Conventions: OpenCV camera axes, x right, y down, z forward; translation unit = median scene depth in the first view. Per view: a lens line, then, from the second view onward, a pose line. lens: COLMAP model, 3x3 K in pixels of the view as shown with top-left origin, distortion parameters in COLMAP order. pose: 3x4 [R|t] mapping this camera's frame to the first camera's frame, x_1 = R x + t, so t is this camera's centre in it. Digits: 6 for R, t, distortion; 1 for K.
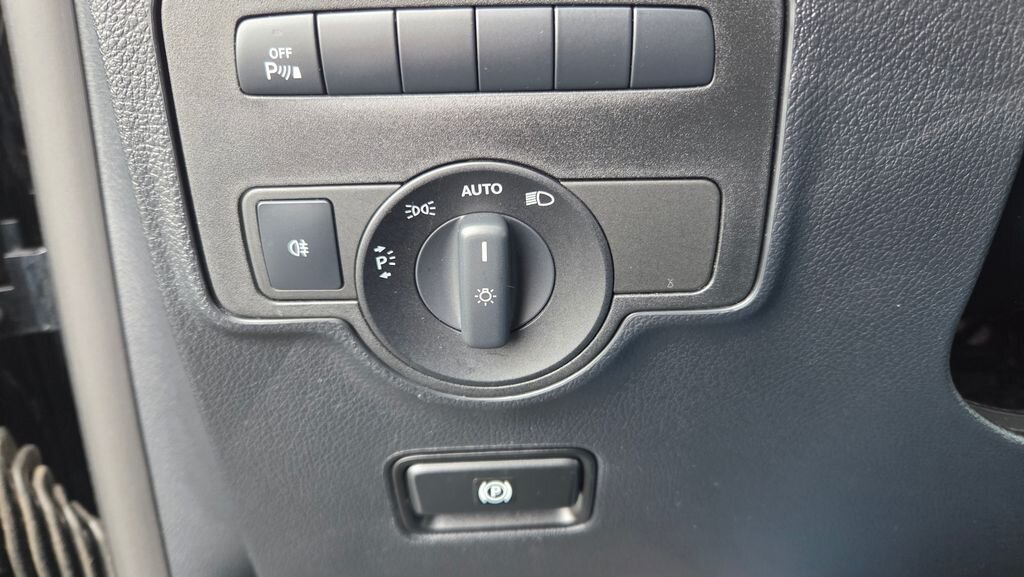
lens RADIAL K [[688.5, 0, 511.8], [0, 688.5, 290.0], [0, 0, 1]] dist [0.035738, -0.020124]
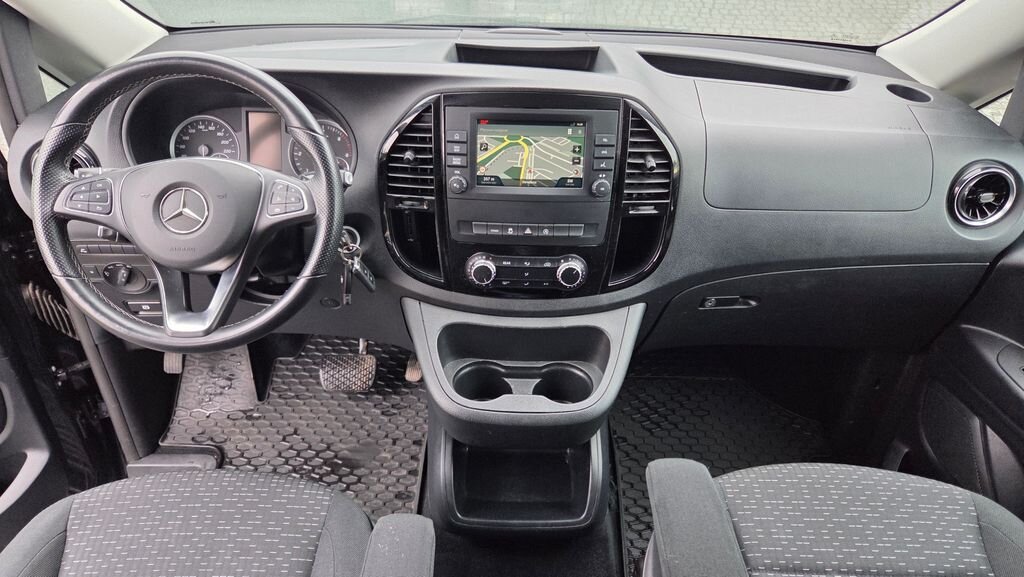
lens RADIAL K [[688.5, 0, 512.5], [0, 688.5, 287.7], [0, 0, 1]] dist [0.035738, -0.020124]
pose [[0.997309, 0.034369, 0.064752, 1.652018], [-0.050917, 0.960222, 0.274558, -0.992153], [-0.052740, -0.277116, 0.959388, -2.865546]]
